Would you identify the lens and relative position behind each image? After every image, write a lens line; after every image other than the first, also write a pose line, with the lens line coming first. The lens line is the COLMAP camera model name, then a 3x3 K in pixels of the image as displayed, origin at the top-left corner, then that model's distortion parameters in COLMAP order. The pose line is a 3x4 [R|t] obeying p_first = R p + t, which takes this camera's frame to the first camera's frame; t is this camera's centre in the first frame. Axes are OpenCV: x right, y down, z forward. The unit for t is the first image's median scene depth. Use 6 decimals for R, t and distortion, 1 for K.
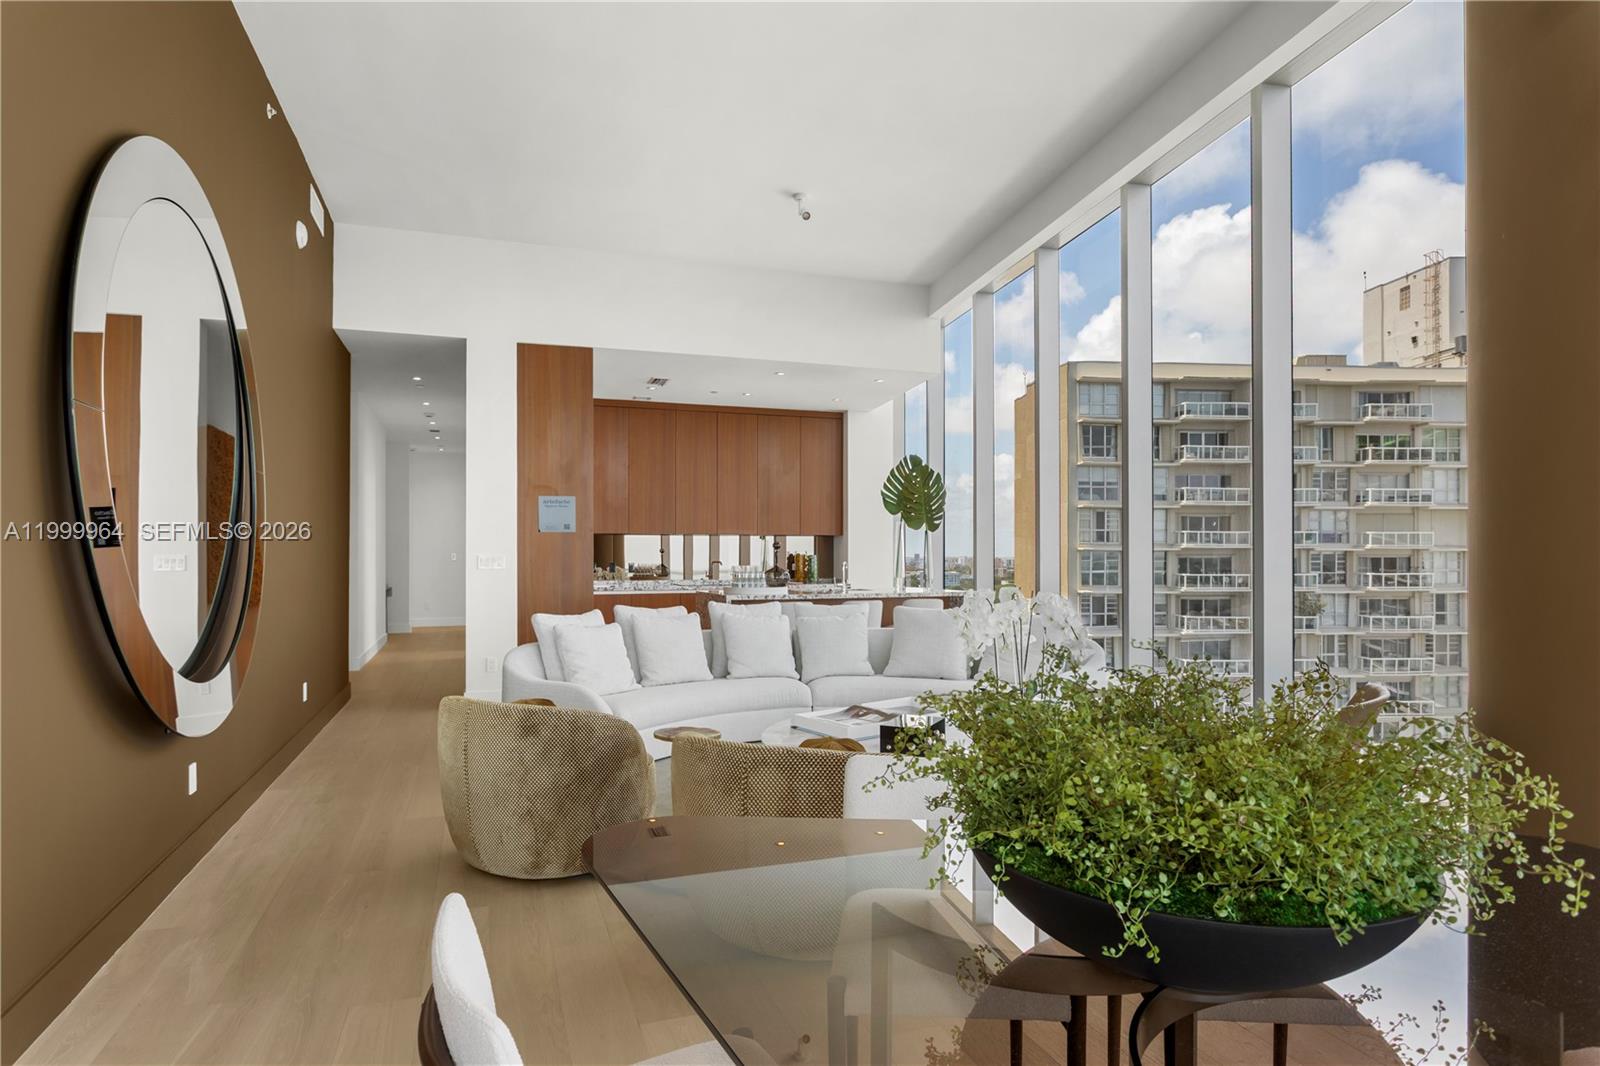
lens RADIAL K [[908.6, 0, 792.7], [0, 908.6, 546.2], [0, 0, 1]] dist [0.015185, 0.000680]
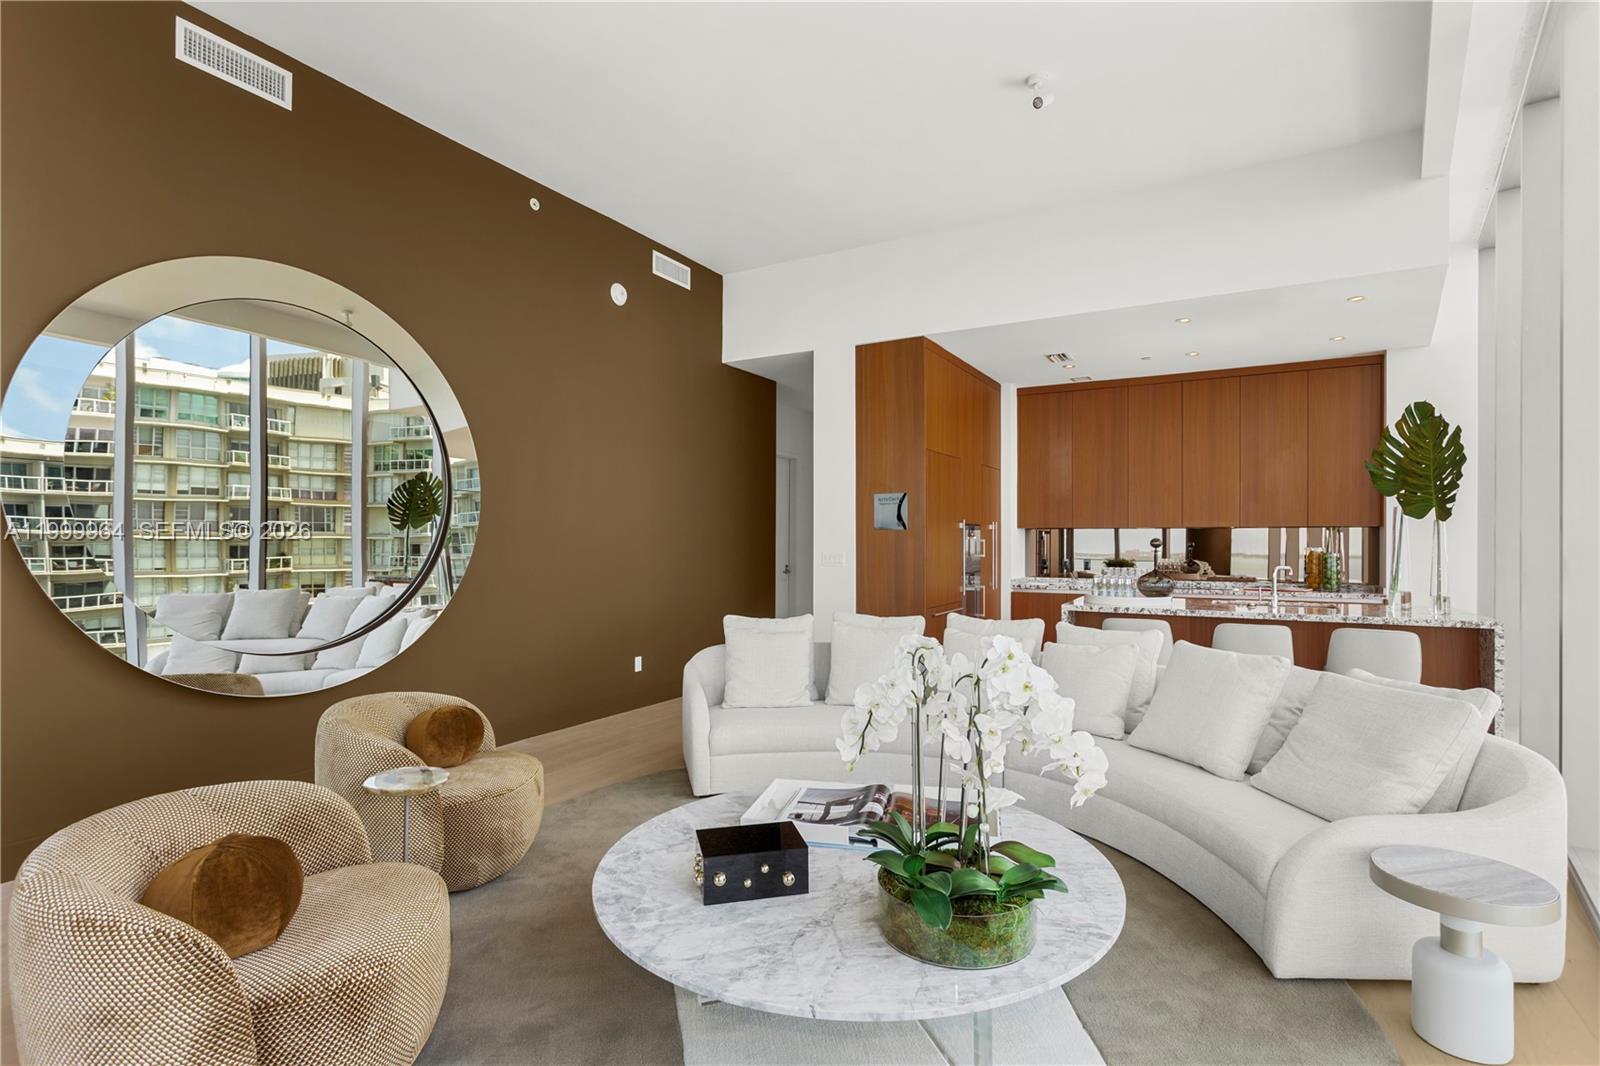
lens RADIAL K [[775.3, 0, 797.8], [0, 775.3, 540.8], [0, 0, 1]] dist [-0.013693, 0.007975]
pose [[0.654503, 0.000916, -0.756059, 0.280956], [0.004618, 0.999976, 0.005209, -0.007842], [0.756045, -0.006901, 0.654483, 0.339745]]
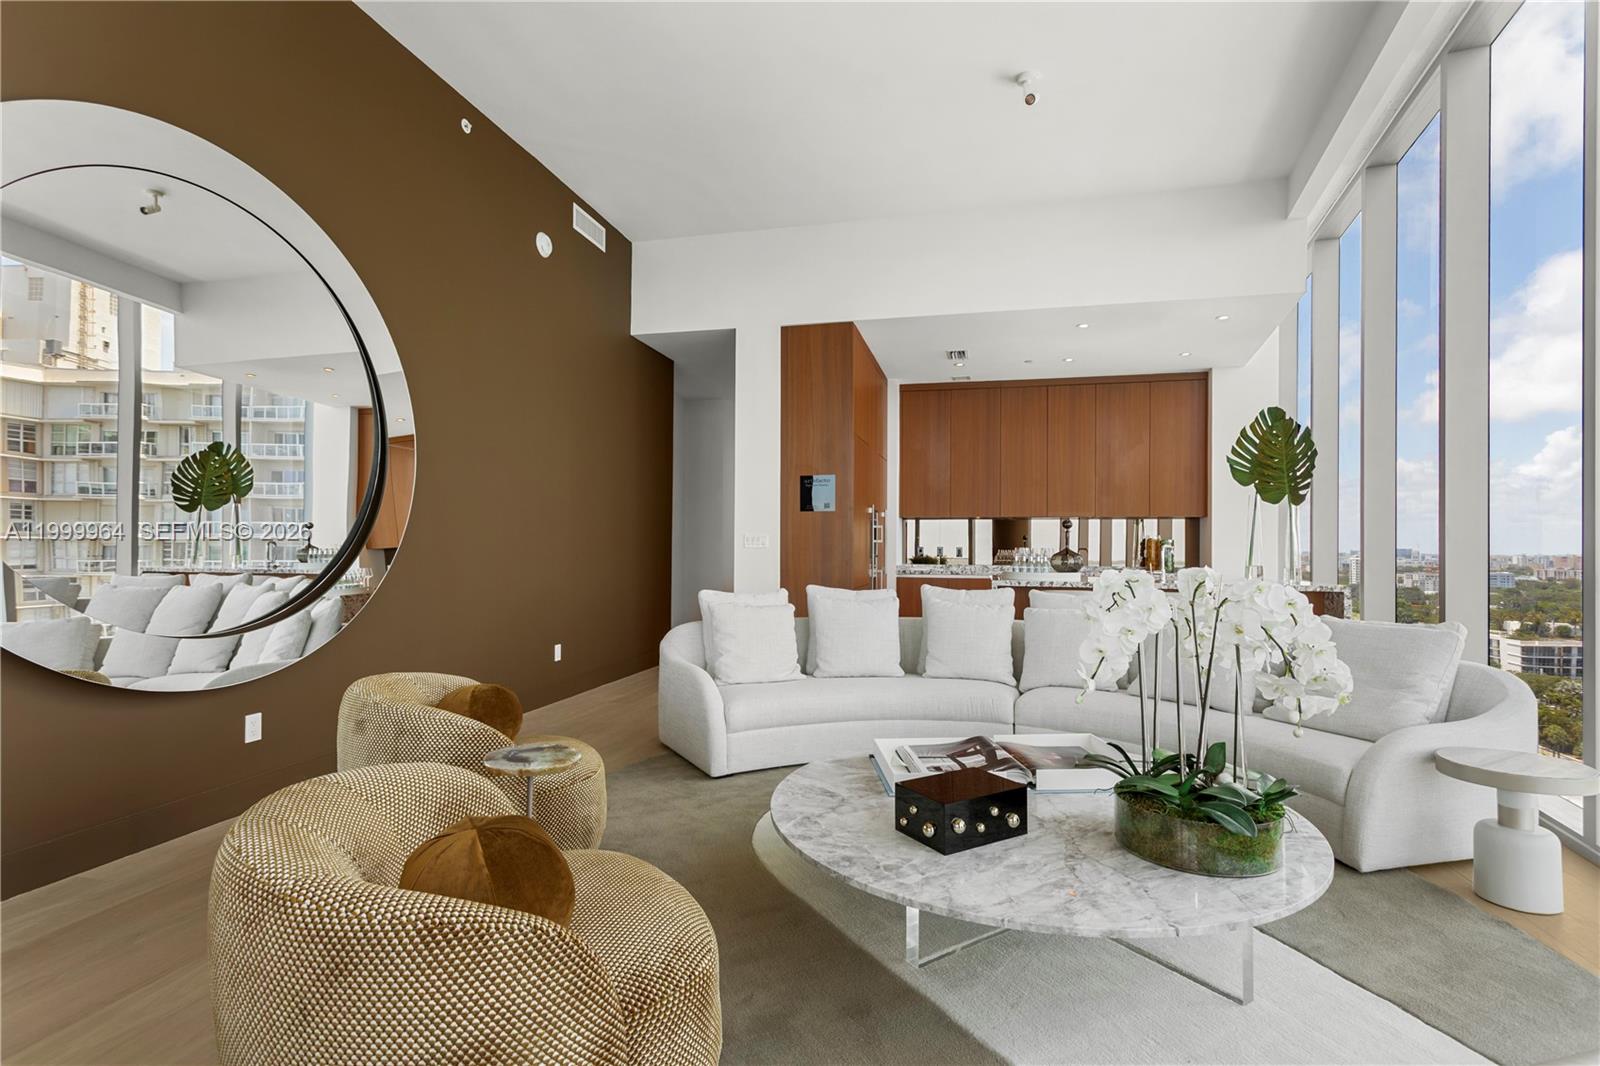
lens RADIAL K [[764.7, 0, 799.5], [0, 764.7, 544.0], [0, 0, 1]] dist [0.002894, -0.000662]
pose [[0.841357, 0.002254, -0.540474, 0.159710], [-0.001576, 0.999997, 0.001718, 0.016511], [0.540477, -0.000594, 0.841359, 0.260316]]
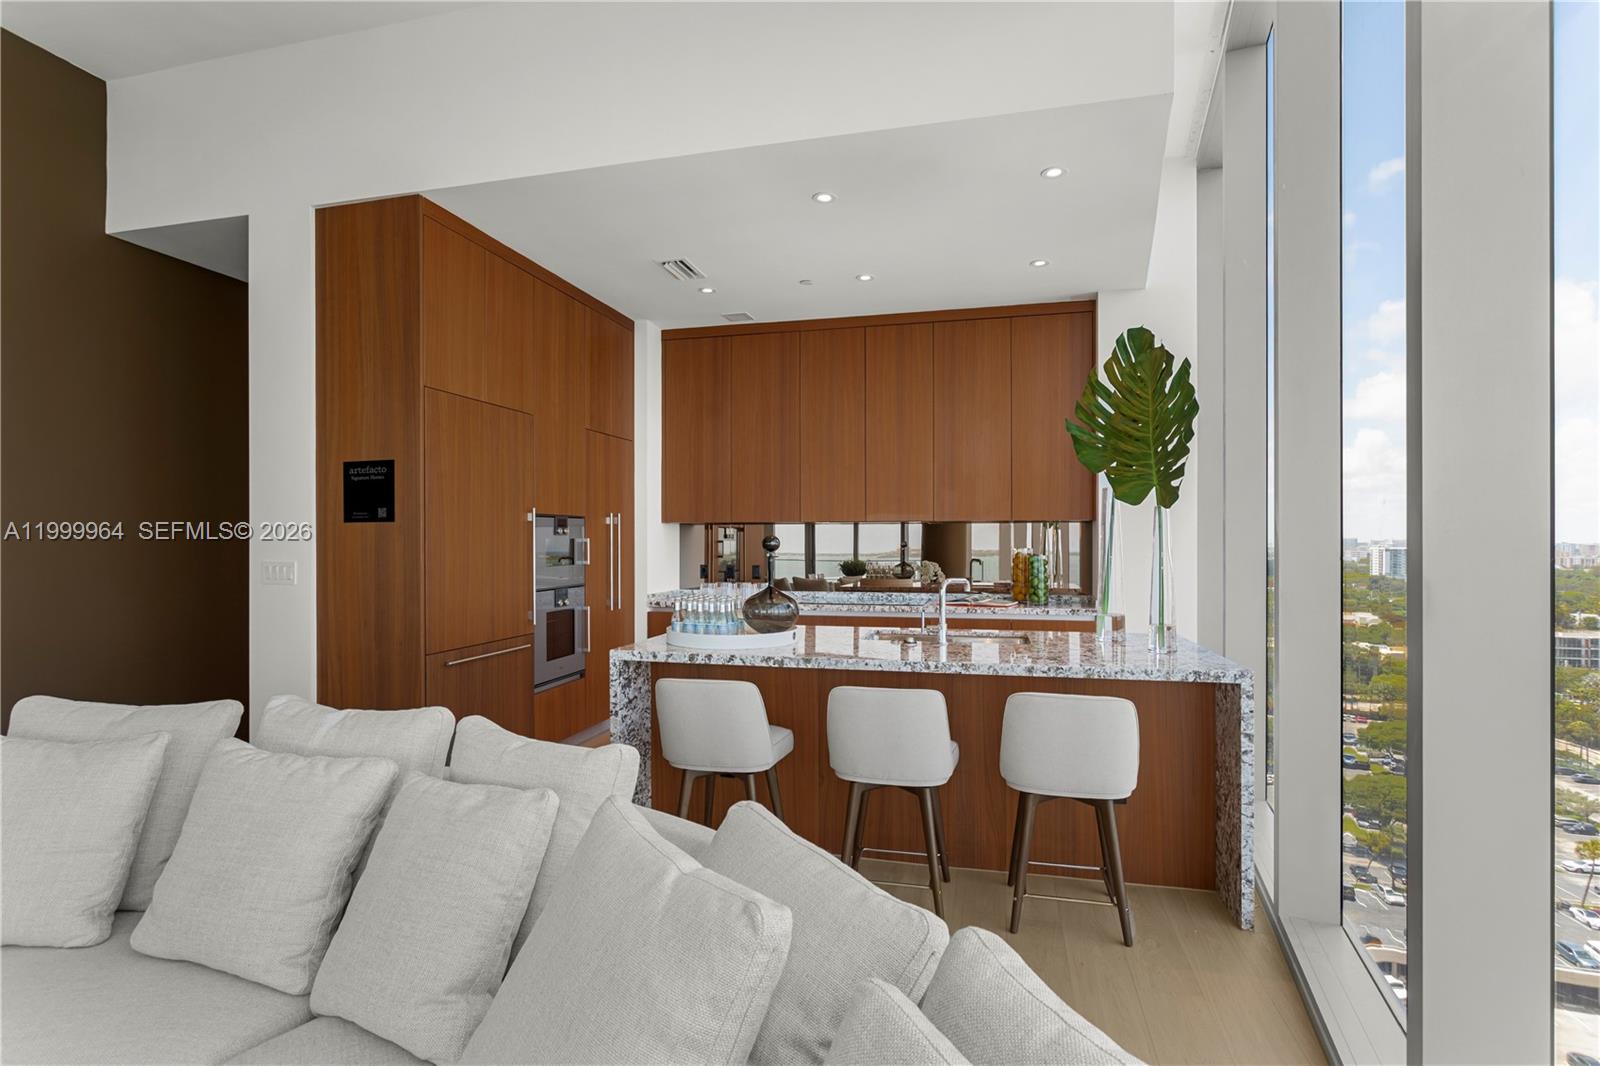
lens RADIAL K [[775.3, 0, 805.9], [0, 775.3, 539.7], [0, 0, 1]] dist [-0.013693, 0.007975]
pose [[0.836424, -0.001947, -0.548080, 0.220349], [0.005615, 0.999972, 0.005018, -0.004941], [0.548054, -0.007275, 0.836411, 0.672278]]
